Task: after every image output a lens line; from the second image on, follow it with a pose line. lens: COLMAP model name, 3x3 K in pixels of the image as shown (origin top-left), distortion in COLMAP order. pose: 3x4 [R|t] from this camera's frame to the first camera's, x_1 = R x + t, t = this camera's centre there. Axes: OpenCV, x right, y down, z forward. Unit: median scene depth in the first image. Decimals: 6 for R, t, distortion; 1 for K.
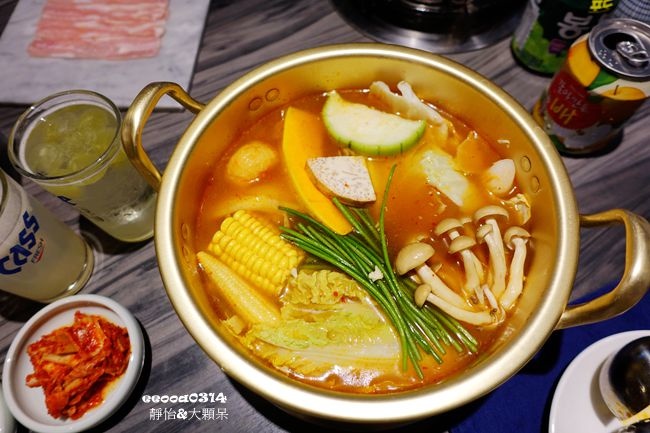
lens RADIAL K [[467.4, 0, 325.0], [0, 467.4, 216.5], [0, 0, 1]] dist [-0.002496, 0.004560]
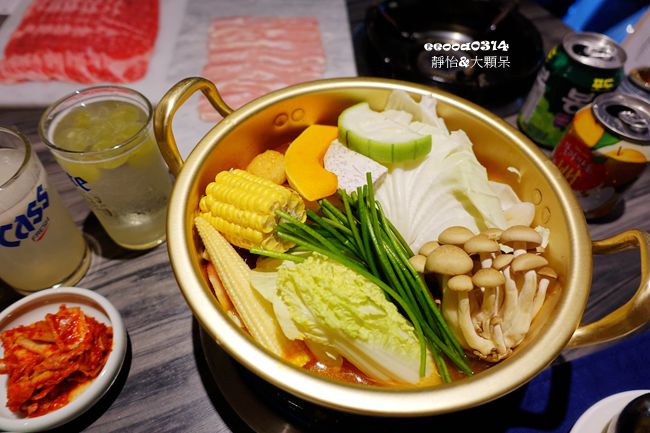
lens RADIAL K [[467.4, 0, 325.0], [0, 467.4, 216.5], [0, 0, 1]] dist [-0.002496, 0.004560]
pose [[0.992875, 0.119130, 0.002650, -0.026928], [-0.115321, 0.966256, -0.230326, 0.196546], [-0.030000, 0.228379, 0.973110, 0.019857]]
